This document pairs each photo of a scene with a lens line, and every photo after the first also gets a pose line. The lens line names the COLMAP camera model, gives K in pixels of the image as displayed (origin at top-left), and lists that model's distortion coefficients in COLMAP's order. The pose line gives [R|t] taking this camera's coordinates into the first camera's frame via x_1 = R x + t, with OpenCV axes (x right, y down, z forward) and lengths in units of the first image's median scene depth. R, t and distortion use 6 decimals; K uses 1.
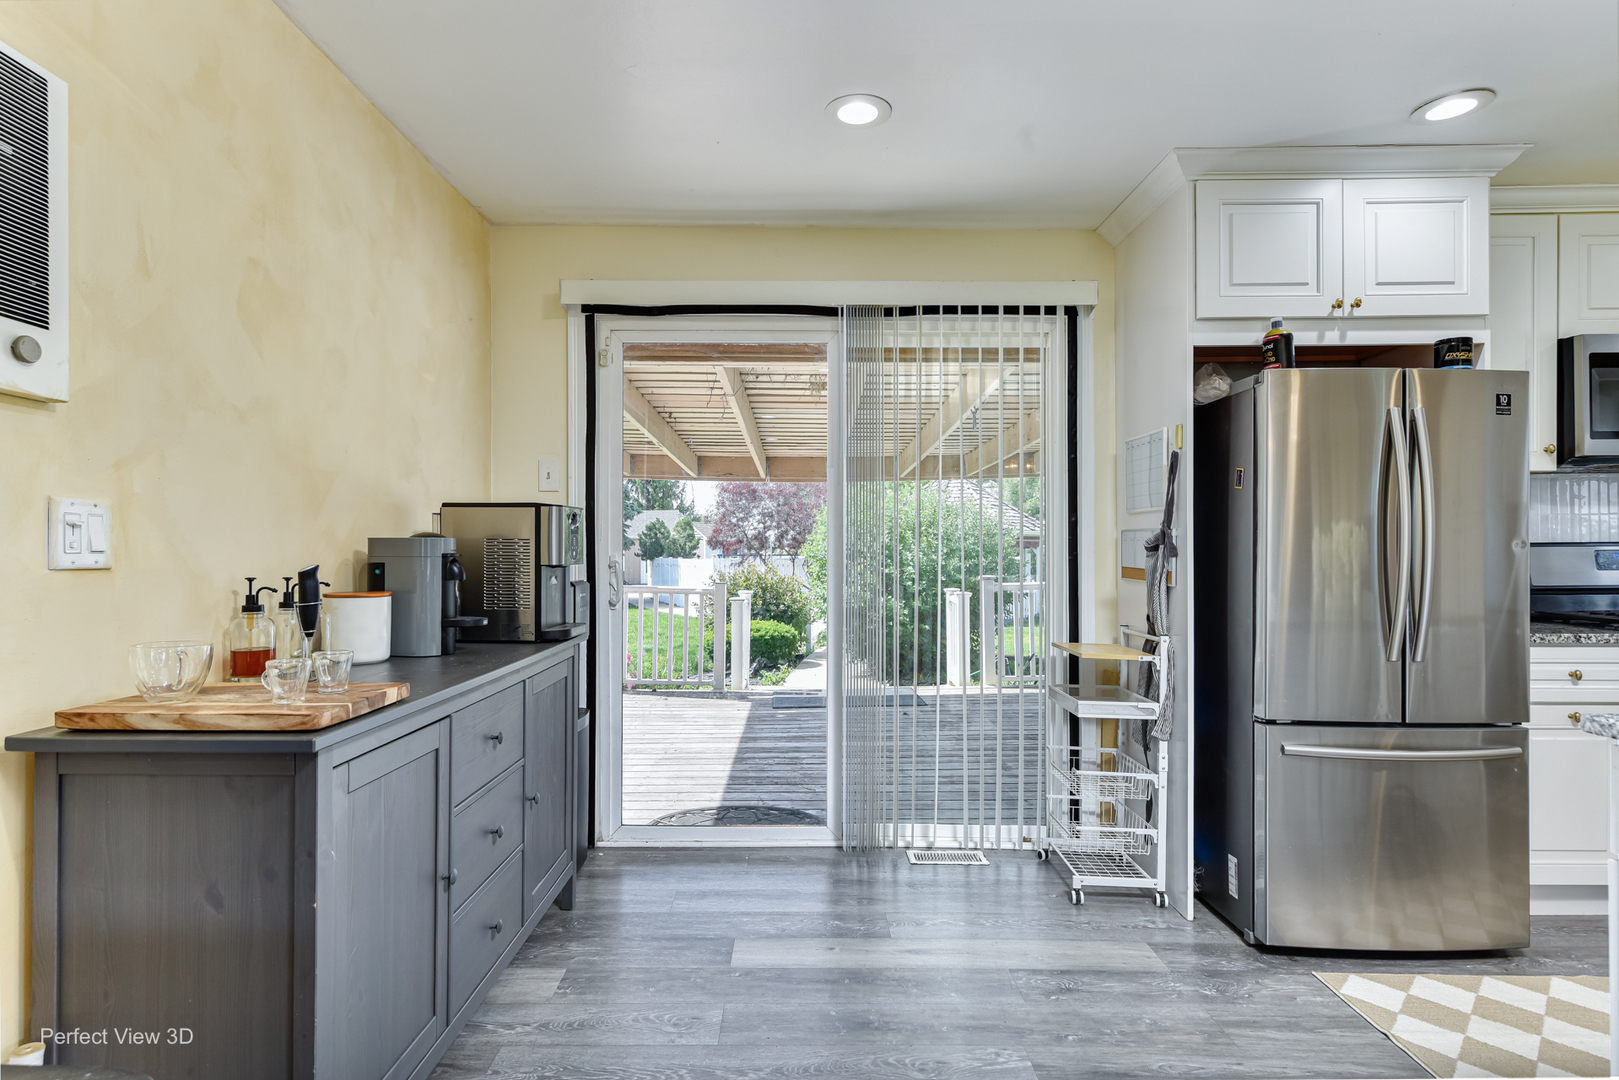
lens RADIAL K [[857.3, 0, 783.3], [0, 857.3, 539.7], [0, 0, 1]] dist [0.000105, -0.000796]
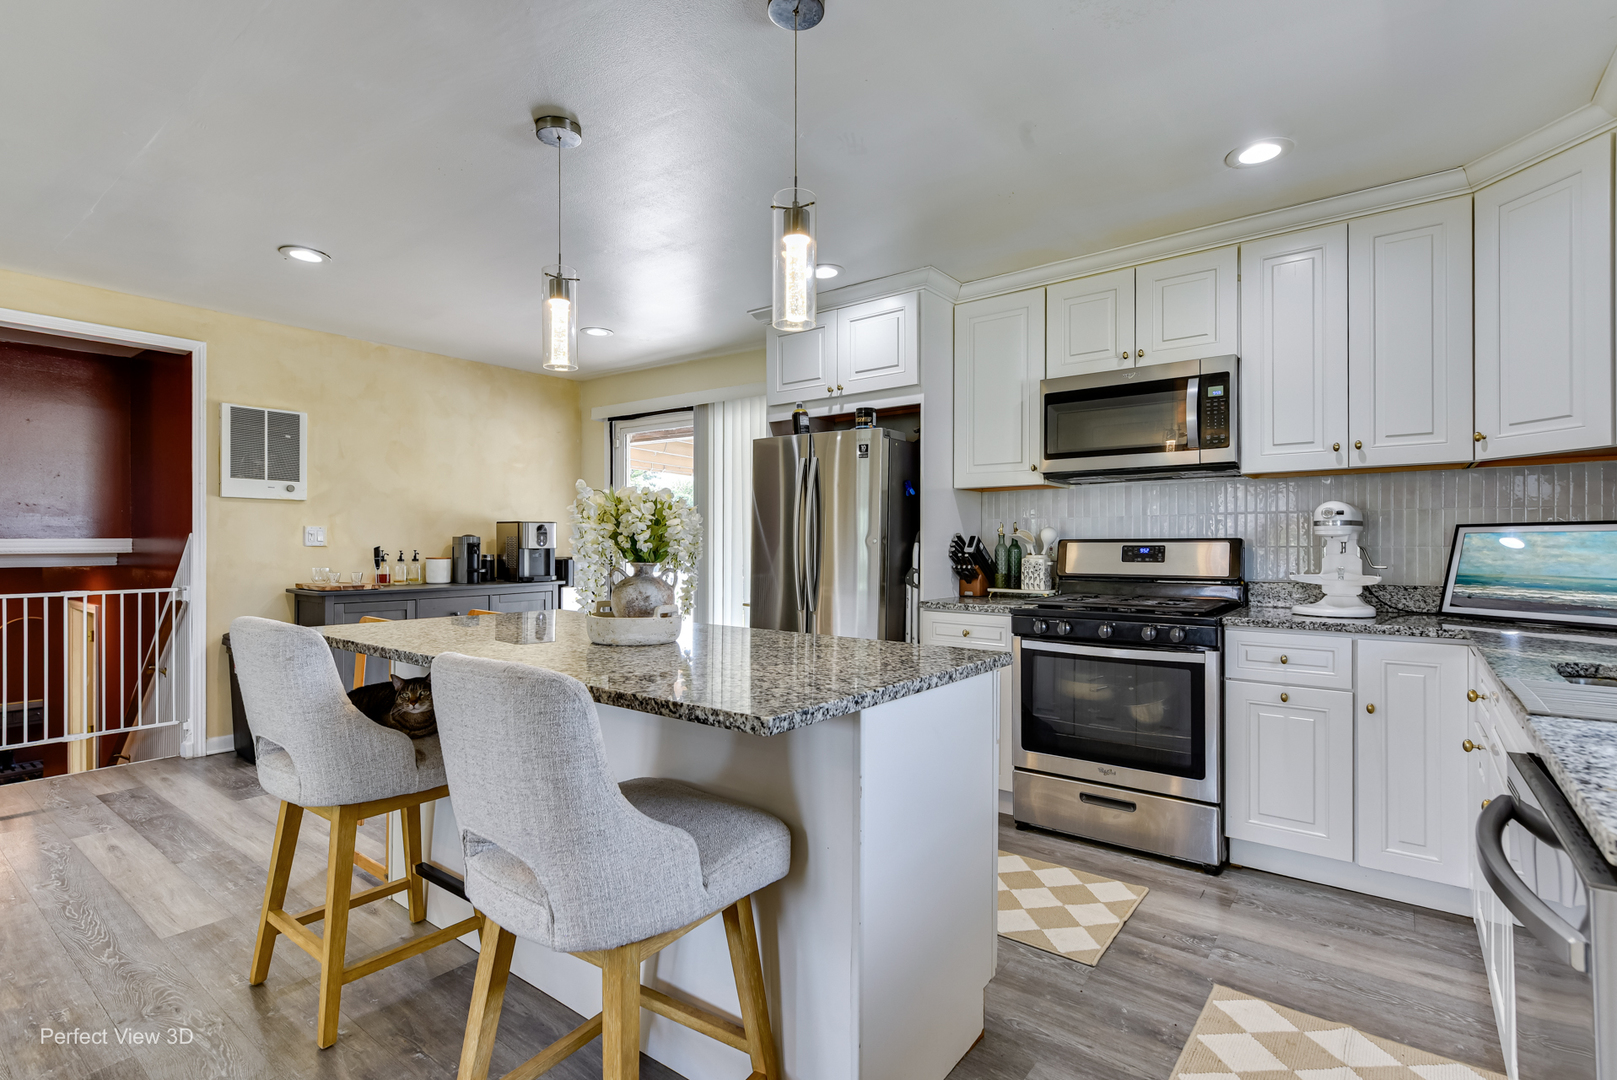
lens RADIAL K [[780.2, 0, 808.5], [0, 780.2, 540.0], [0, 0, 1]] dist [0.000500, 0.000067]
pose [[0.795036, 0.002175, -0.606558, 1.371583], [0.002486, 0.999973, 0.006844, -0.004152], [0.606557, -0.006950, 0.795010, -0.165031]]
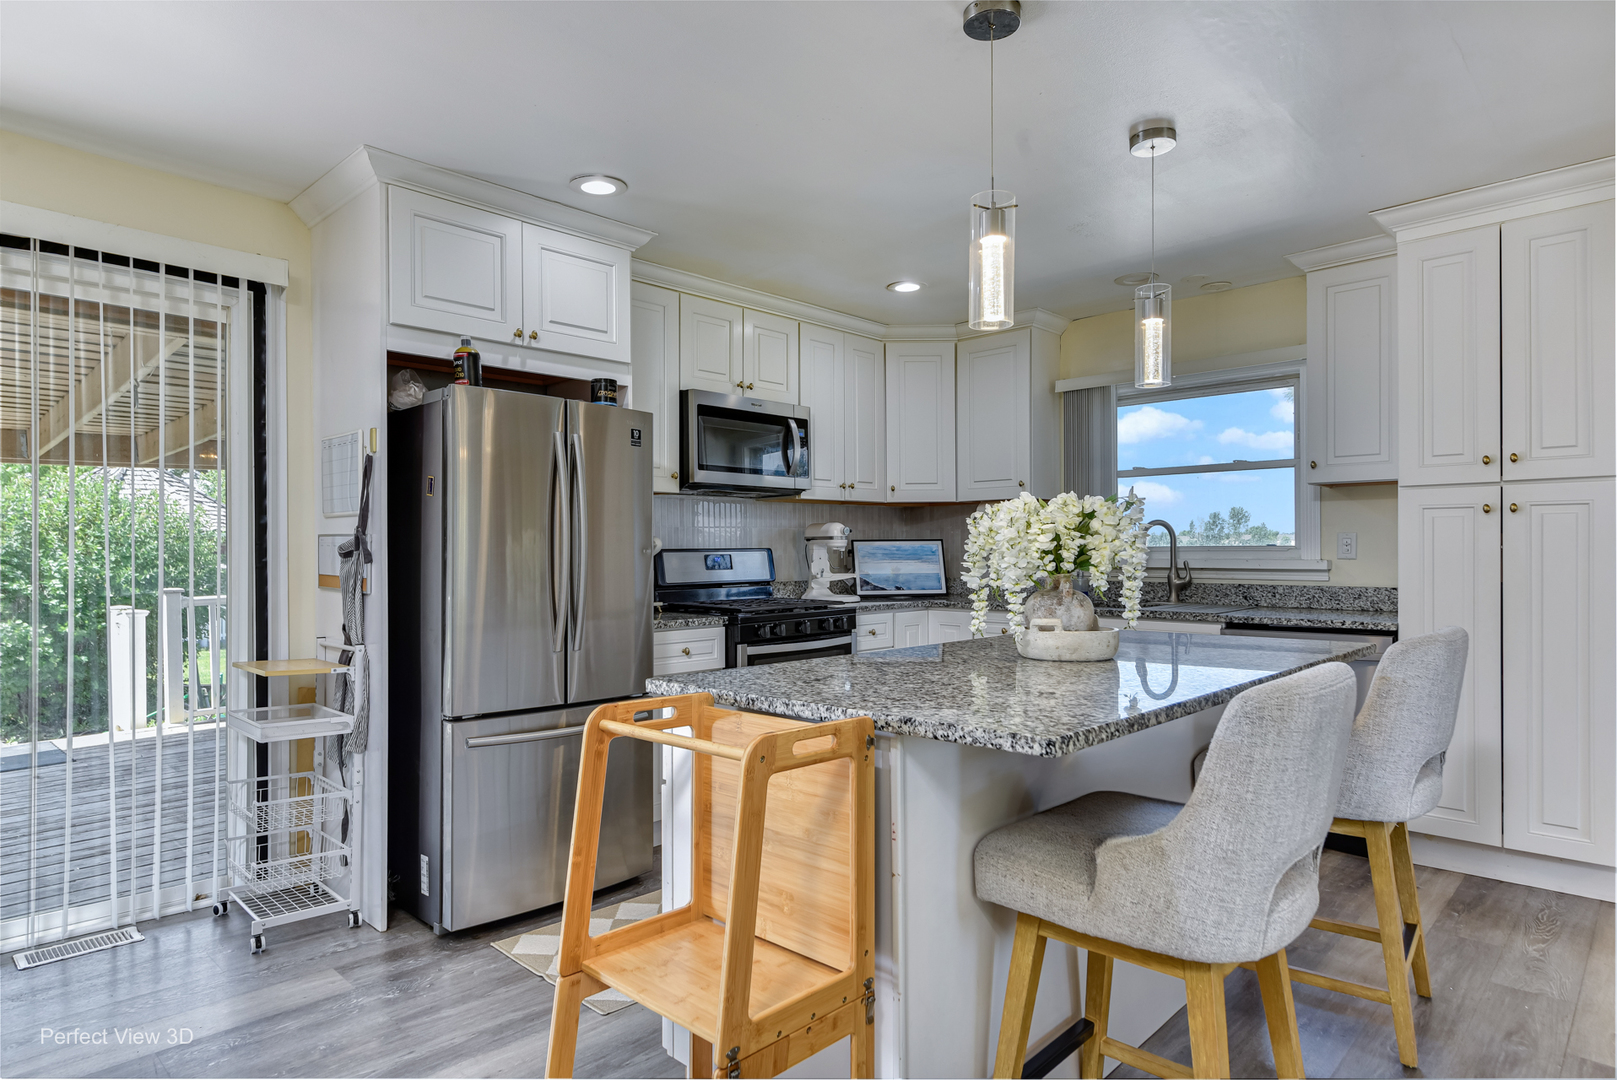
lens RADIAL K [[916.2, 0, 806.6], [0, 916.2, 547.7], [0, 0, 1]] dist [0.000137, 0.000755]
pose [[0.681625, 0.002966, 0.731695, 0.032843], [-0.005203, 0.999986, 0.000794, -0.000781], [-0.731683, -0.004348, 0.681631, -0.072020]]
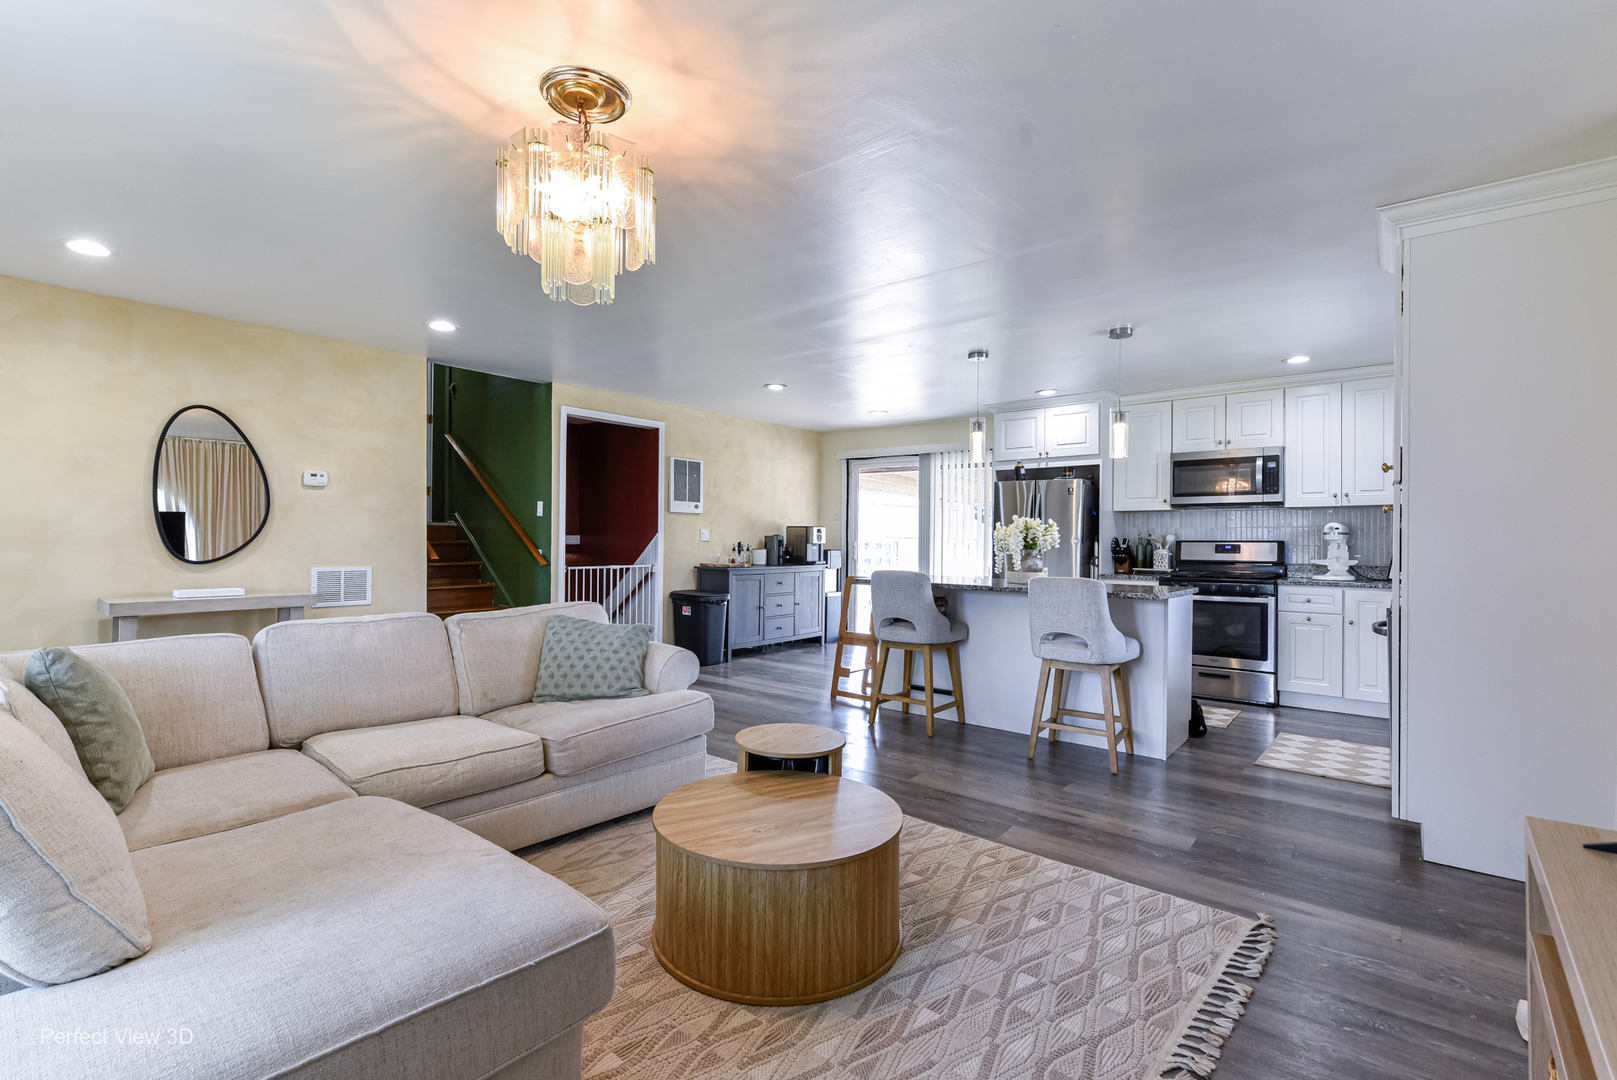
lens RADIAL K [[740.4, 0, 800.8], [0, 740.4, 535.0], [0, 0, 1]] dist [0.000862, 0.000280]
pose [[0.774585, 0.005881, -0.632442, 1.439804], [-0.004641, 0.999983, 0.003615, -0.014116], [0.632452, 0.000135, 0.774599, -1.250196]]
